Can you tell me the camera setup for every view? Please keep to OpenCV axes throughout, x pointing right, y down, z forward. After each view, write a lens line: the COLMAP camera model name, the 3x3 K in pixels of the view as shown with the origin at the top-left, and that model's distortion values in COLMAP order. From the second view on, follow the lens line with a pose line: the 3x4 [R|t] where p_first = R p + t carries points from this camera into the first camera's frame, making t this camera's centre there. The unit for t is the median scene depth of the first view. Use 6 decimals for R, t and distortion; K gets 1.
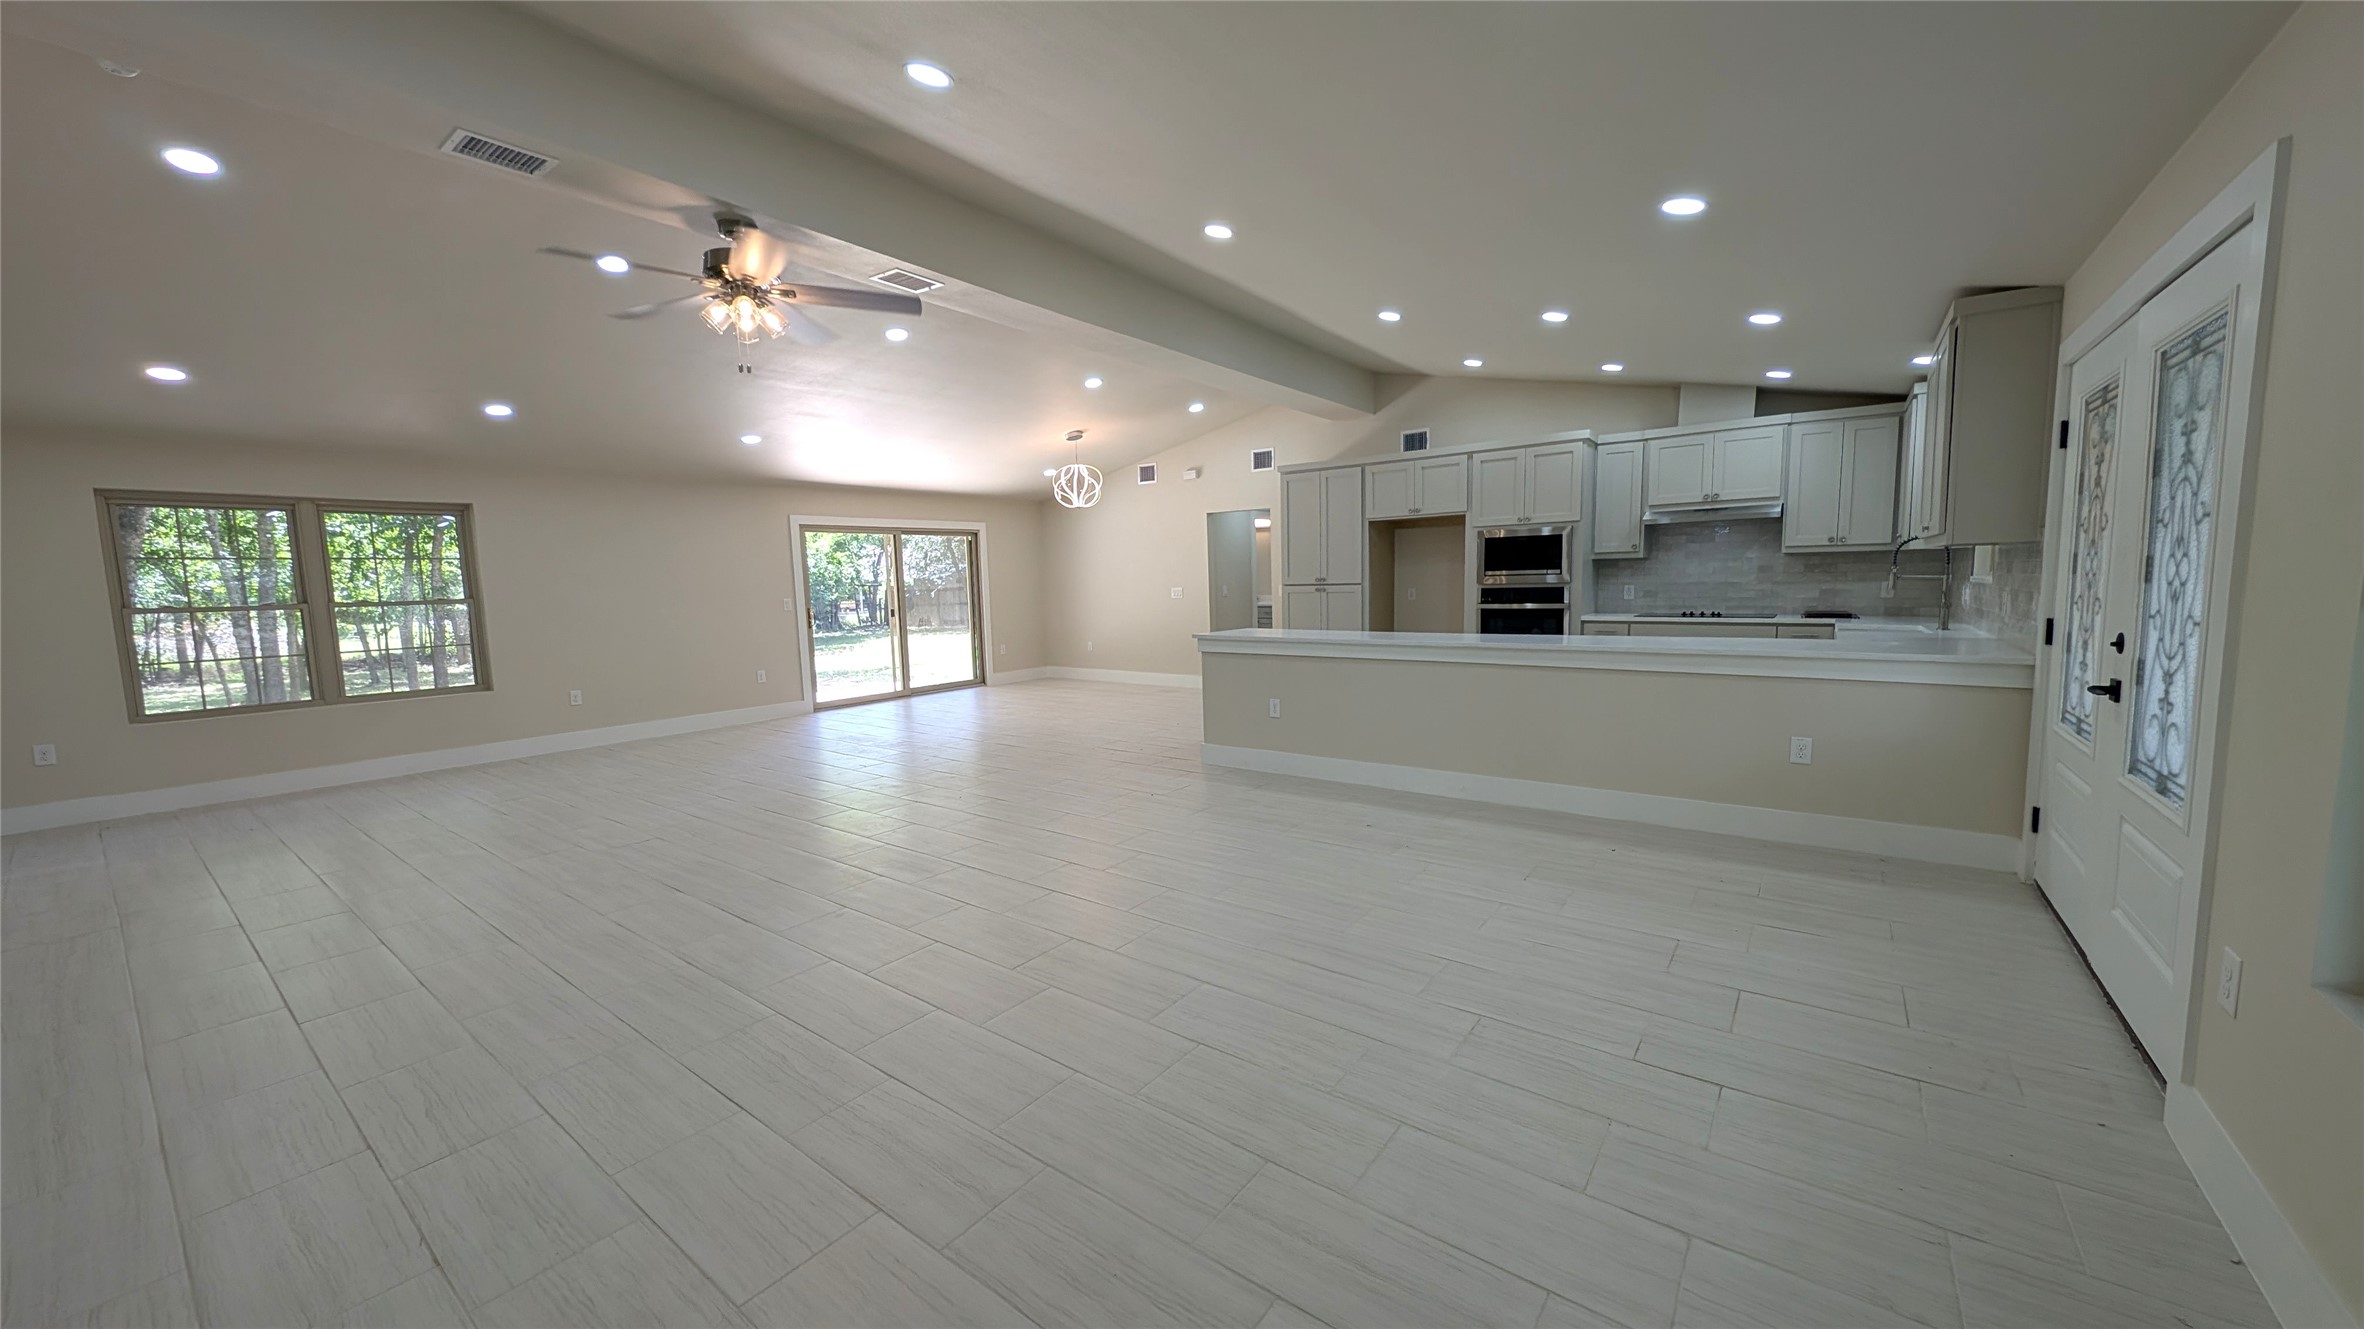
lens RADIAL K [[845.8, 0, 1191.4], [0, 845.8, 669.3], [0, 0, 1]] dist [0.027609, -0.012323]
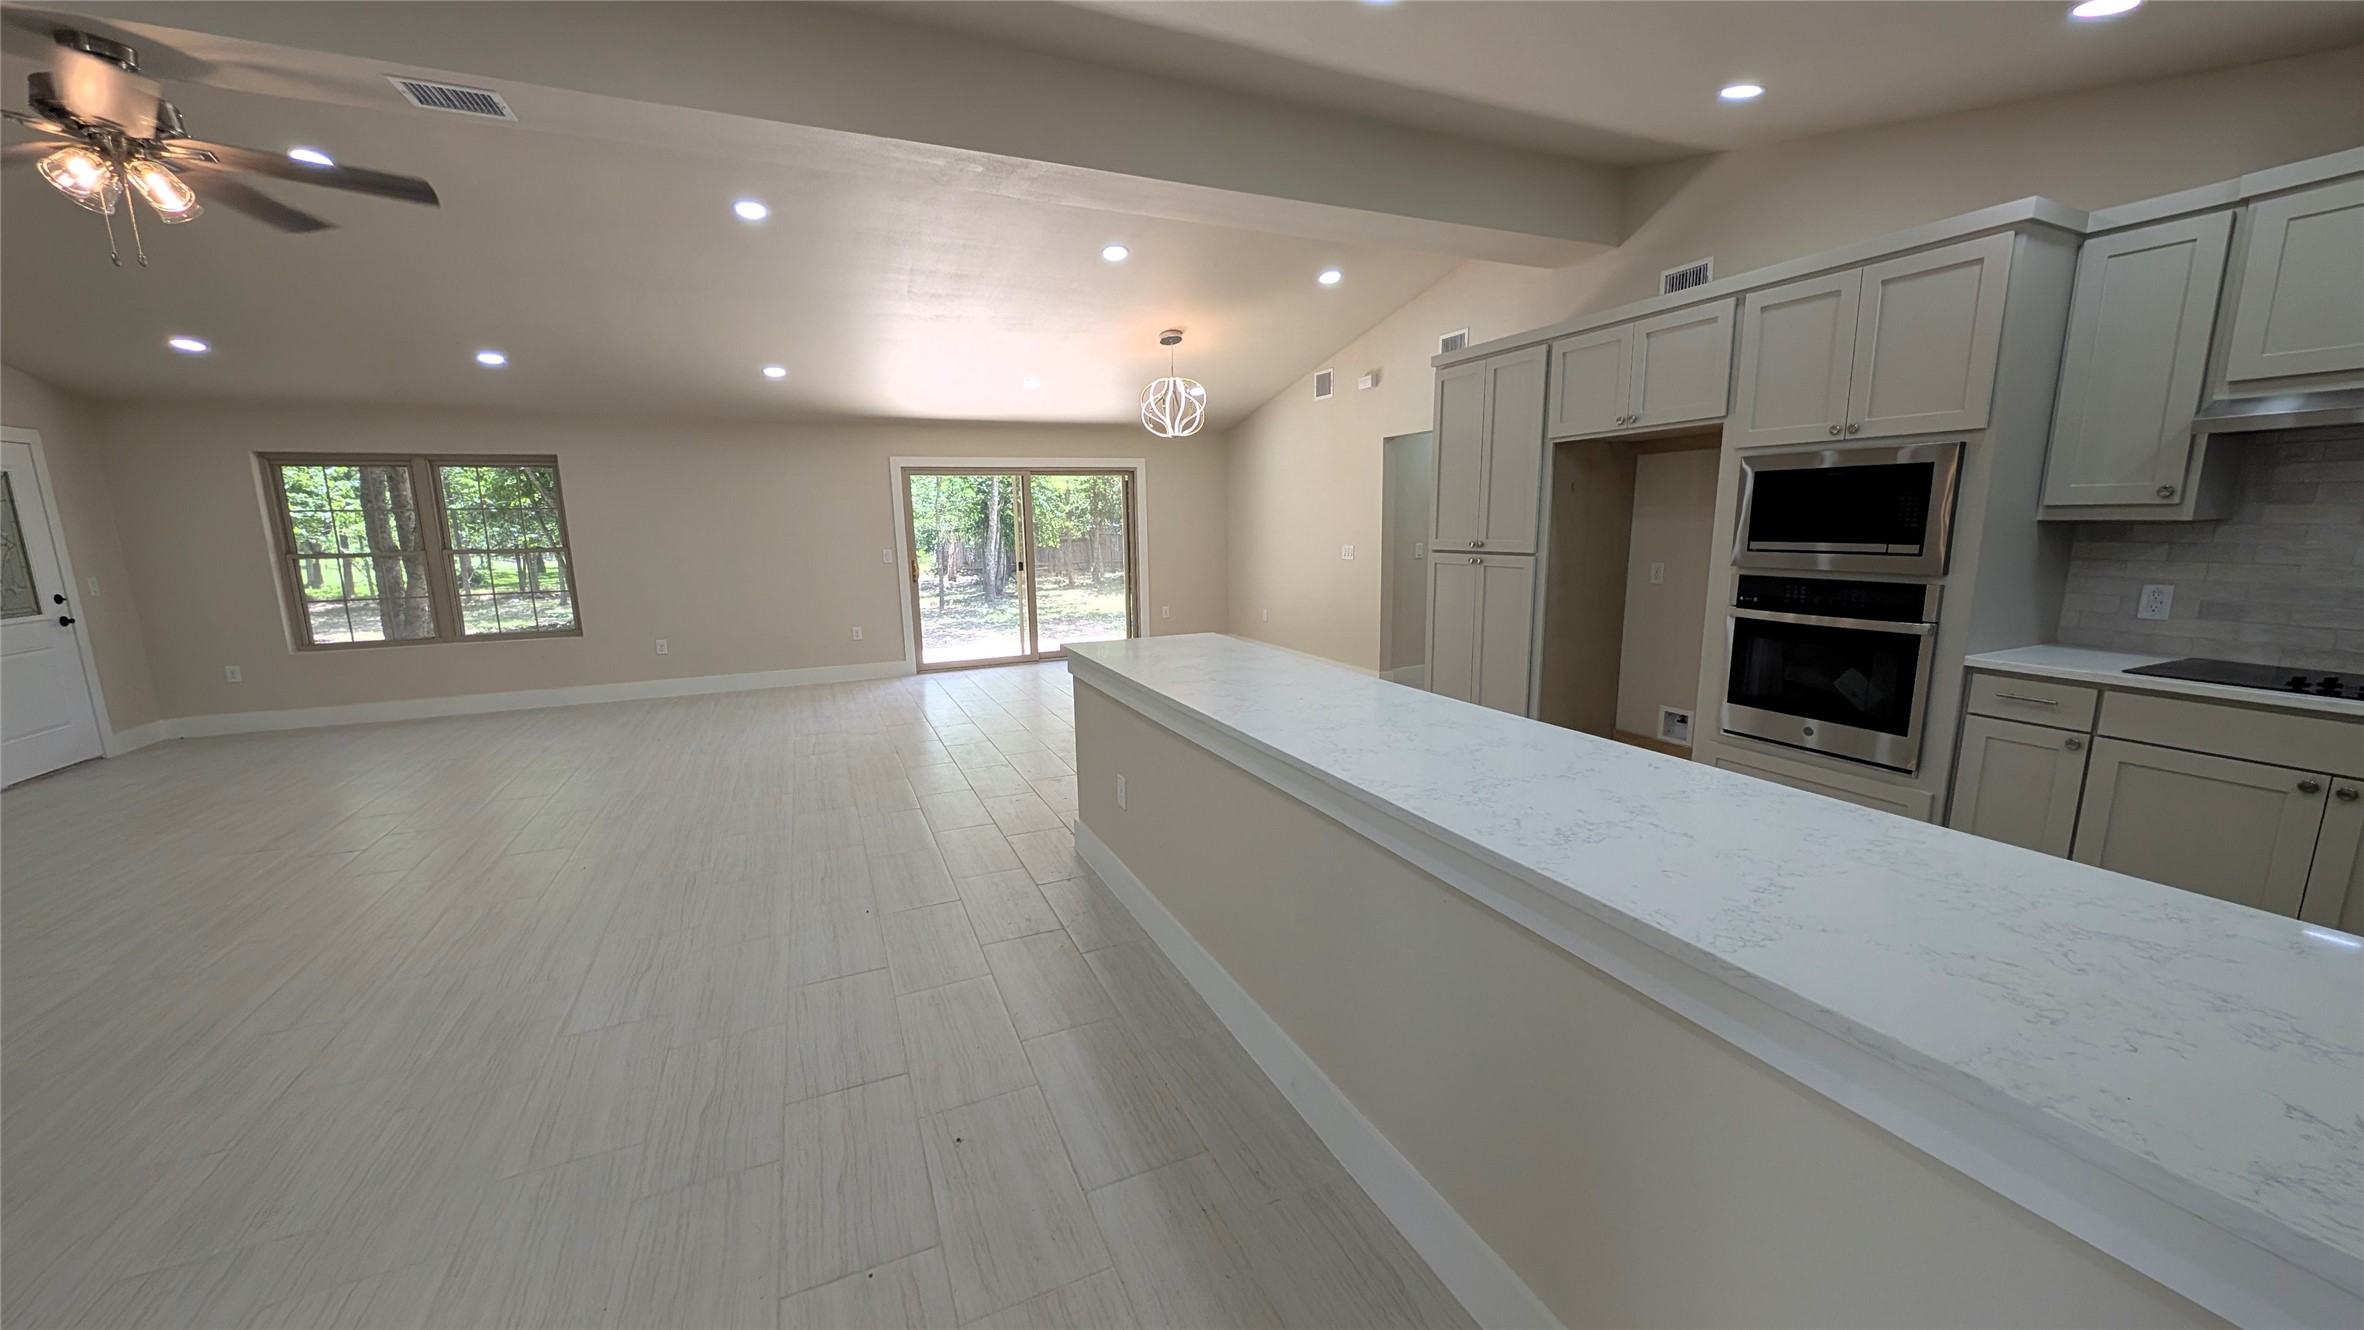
lens RADIAL K [[856.1, 0, 1181.6], [0, 856.1, 669.1], [0, 0, 1]] dist [0.008596, -0.003574]
pose [[0.871504, 0.095490, -0.481002, 0.302217], [-0.058801, 0.994130, 0.090820, -0.067386], [0.486851, -0.050866, 0.872003, 0.401521]]
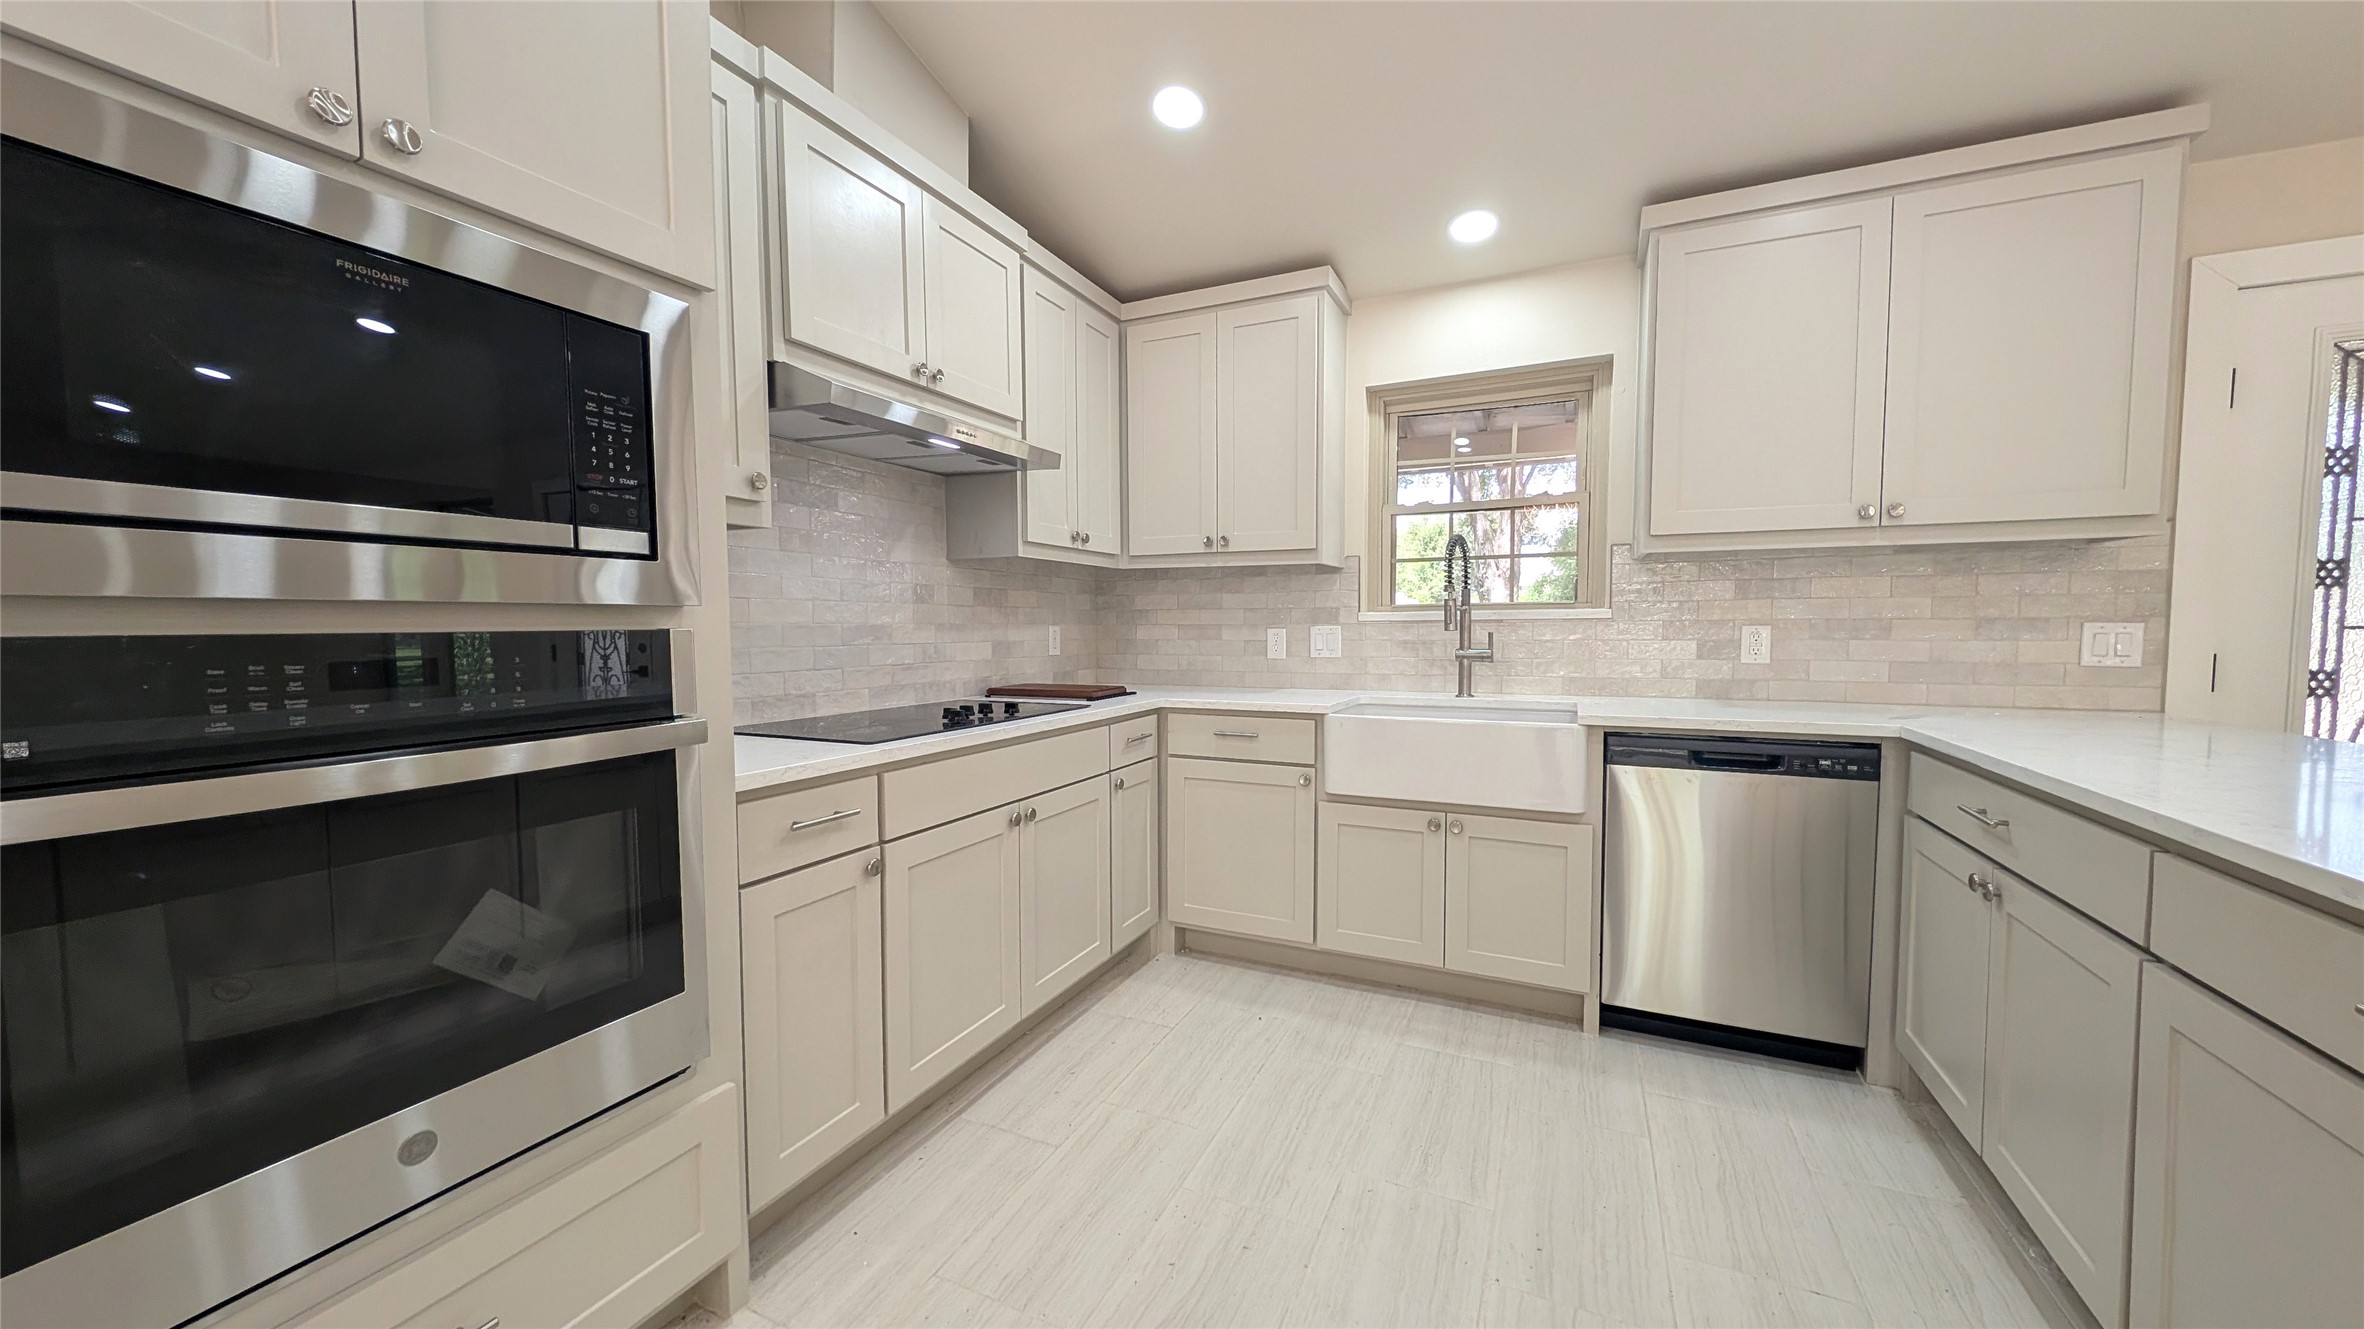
lens RADIAL K [[845.8, 0, 1191.4], [0, 845.8, 669.3], [0, 0, 1]] dist [0.027609, -0.012323]
pose [[-0.212672, -0.029389, 0.976682, 0.218392], [0.115931, 0.991729, 0.055086, -0.080598], [-0.970222, 0.124943, -0.207506, 0.876144]]
